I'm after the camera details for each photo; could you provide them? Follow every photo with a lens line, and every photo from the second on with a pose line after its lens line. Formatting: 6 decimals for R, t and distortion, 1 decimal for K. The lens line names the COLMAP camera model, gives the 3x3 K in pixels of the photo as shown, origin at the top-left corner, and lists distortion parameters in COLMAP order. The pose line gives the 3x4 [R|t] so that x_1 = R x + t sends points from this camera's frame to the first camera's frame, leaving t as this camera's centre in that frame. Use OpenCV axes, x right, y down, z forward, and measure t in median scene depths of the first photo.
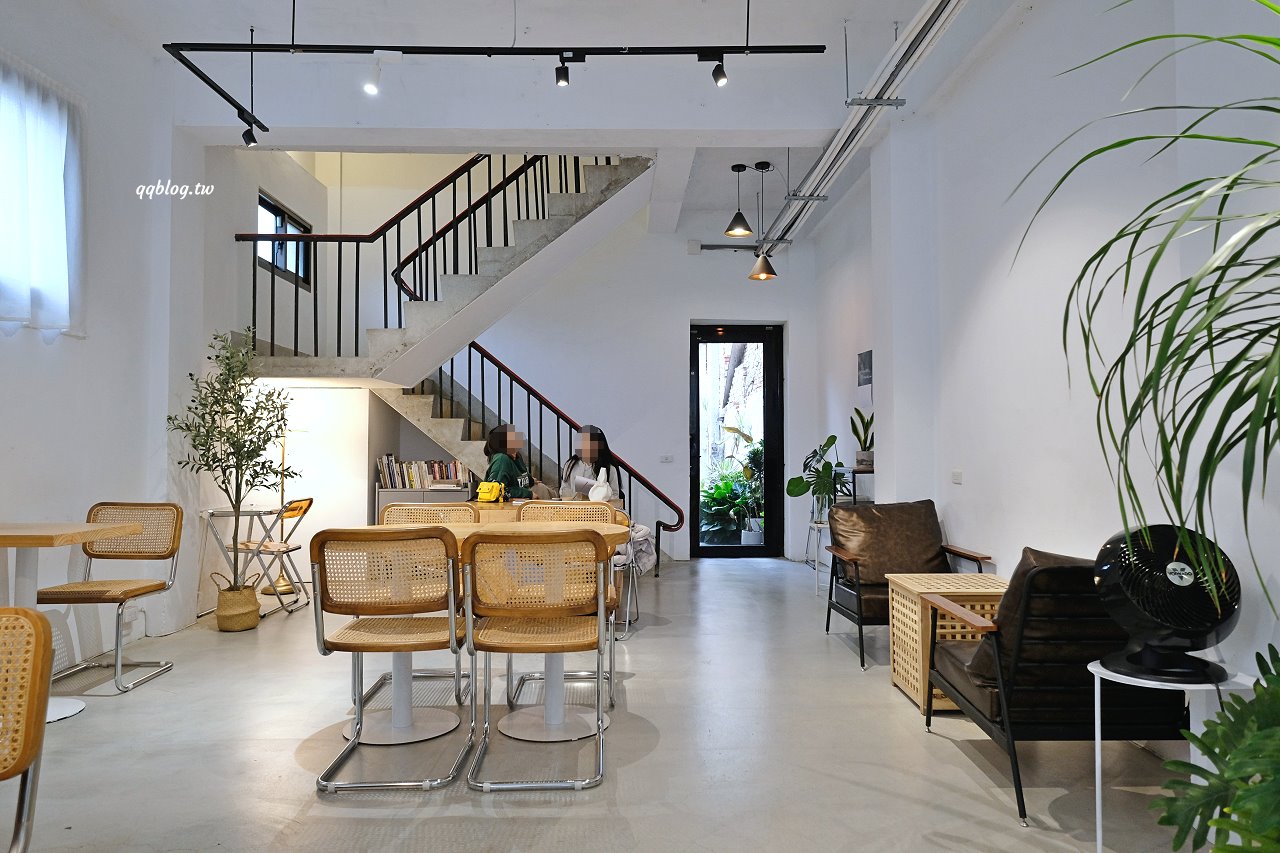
lens RADIAL K [[844.8, 0, 640.3], [0, 844.8, 431.3], [0, 0, 1]] dist [0.003312, 0.000677]
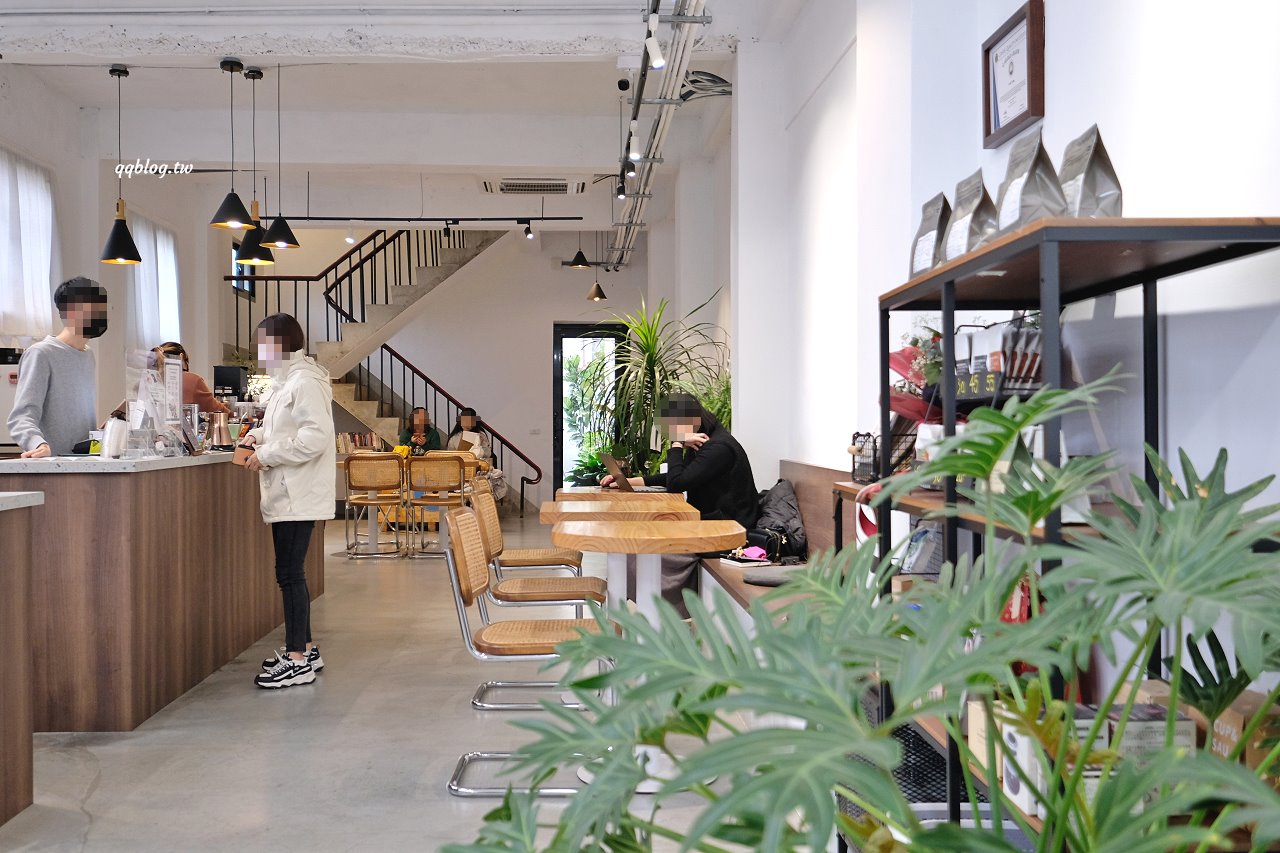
lens RADIAL K [[1340.0, 0, 639.1], [0, 1340.0, 425.8], [0, 0, 1]] dist [-0.008110, 0.000000]
pose [[0.999299, 0.000077, 0.037448, 0.129102], [-0.001004, 0.999694, 0.024728, -0.029272], [-0.037435, -0.024748, 0.998993, -1.162769]]
